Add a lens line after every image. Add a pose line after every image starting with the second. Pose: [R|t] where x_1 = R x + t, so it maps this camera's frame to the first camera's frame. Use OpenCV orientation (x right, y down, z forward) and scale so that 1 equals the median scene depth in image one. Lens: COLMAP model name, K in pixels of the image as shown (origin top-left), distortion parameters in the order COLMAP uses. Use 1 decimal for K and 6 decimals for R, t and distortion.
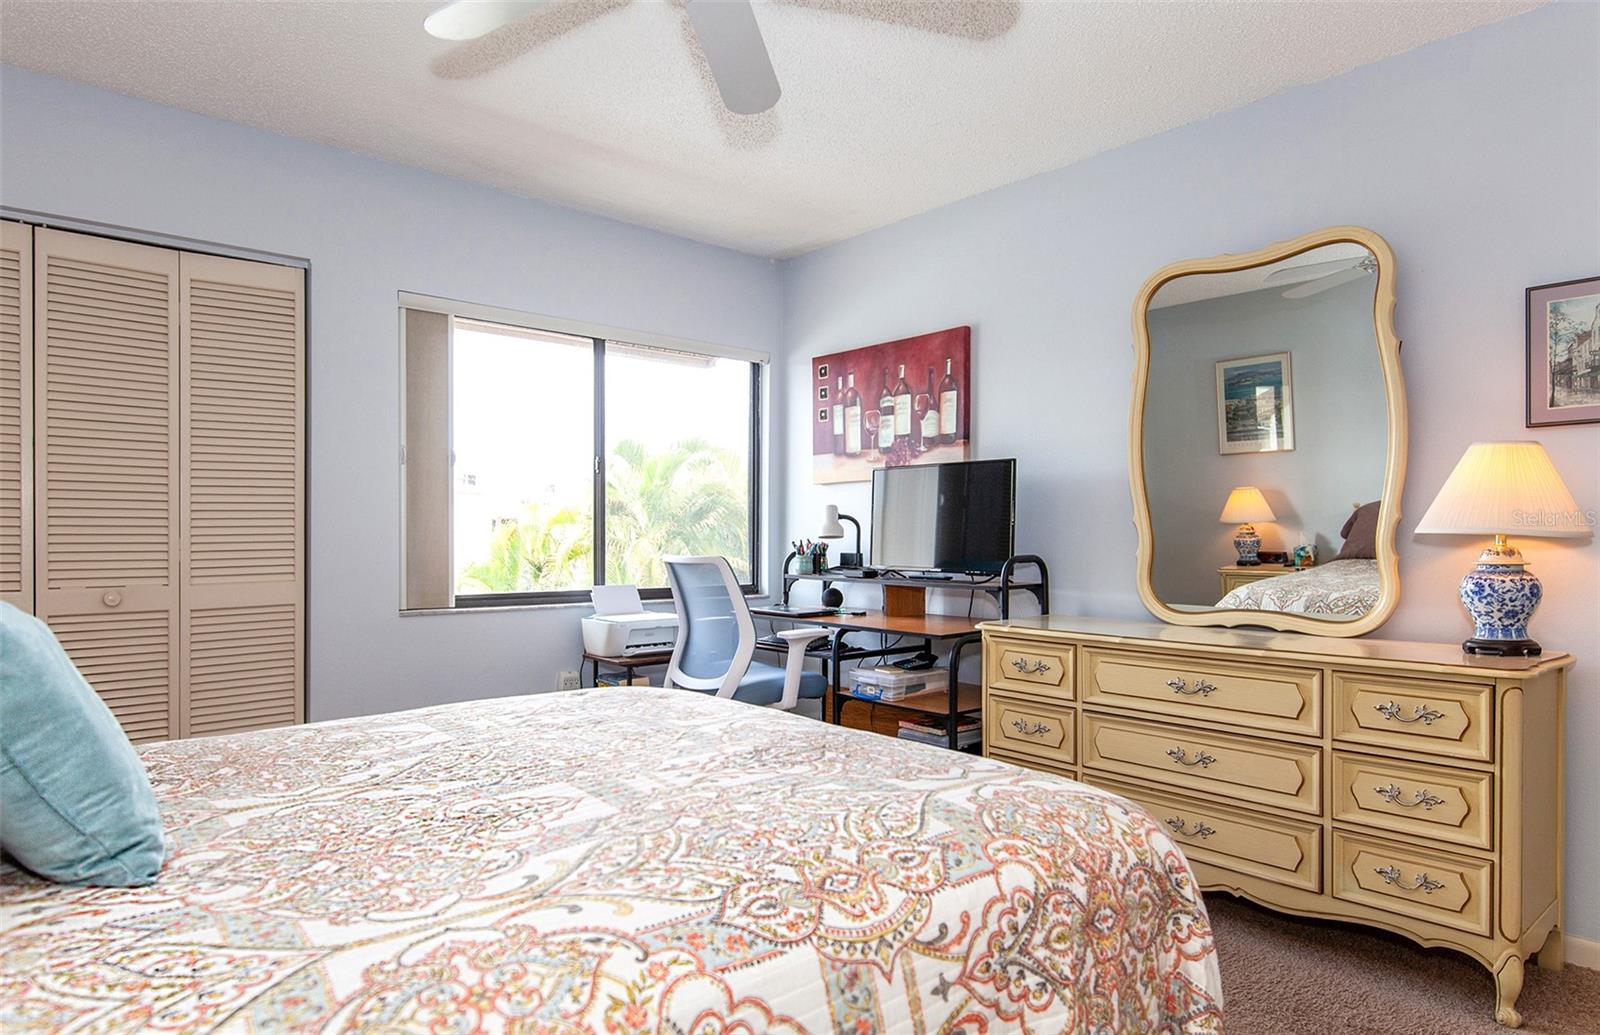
lens RADIAL K [[924.4, 0, 800.9], [0, 924.4, 550.2], [0, 0, 1]] dist [-0.002121, -0.000284]
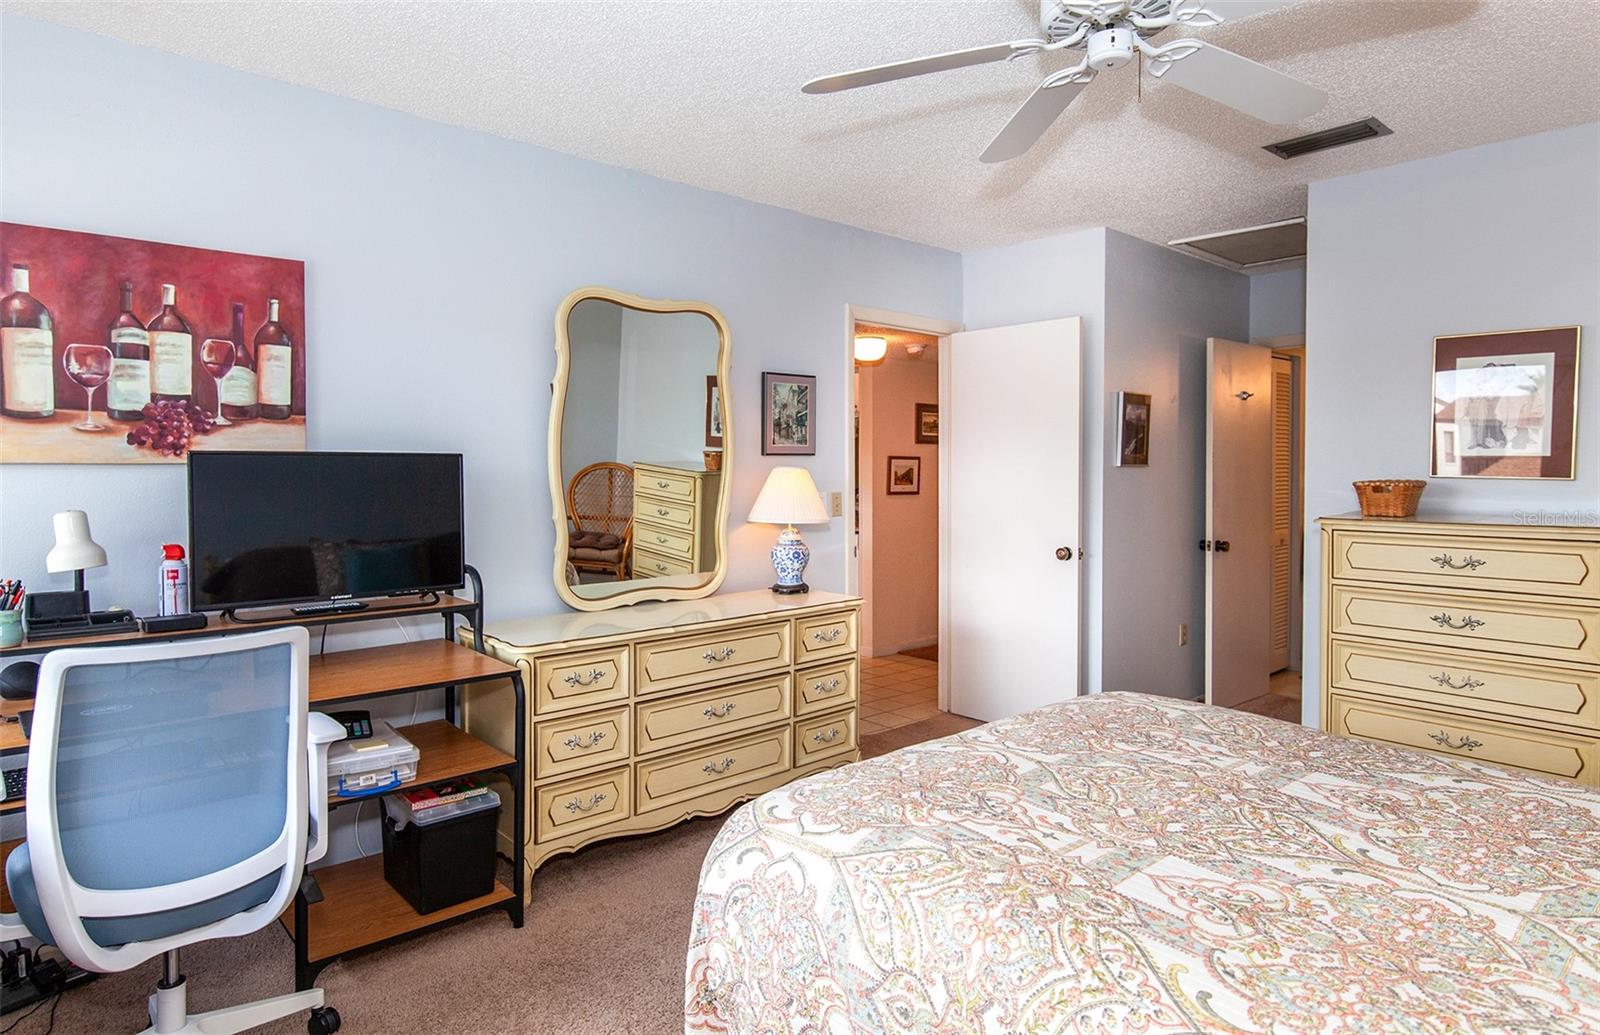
lens RADIAL K [[905.2, 0, 801.1], [0, 905.2, 450.7], [0, 0, 1]] dist [-0.038531, 0.001593]
pose [[-0.013525, -0.003968, 0.999901, -0.527558], [-0.000345, 0.999992, 0.003964, -0.092620], [-0.999908, -0.000292, -0.013527, 0.598435]]
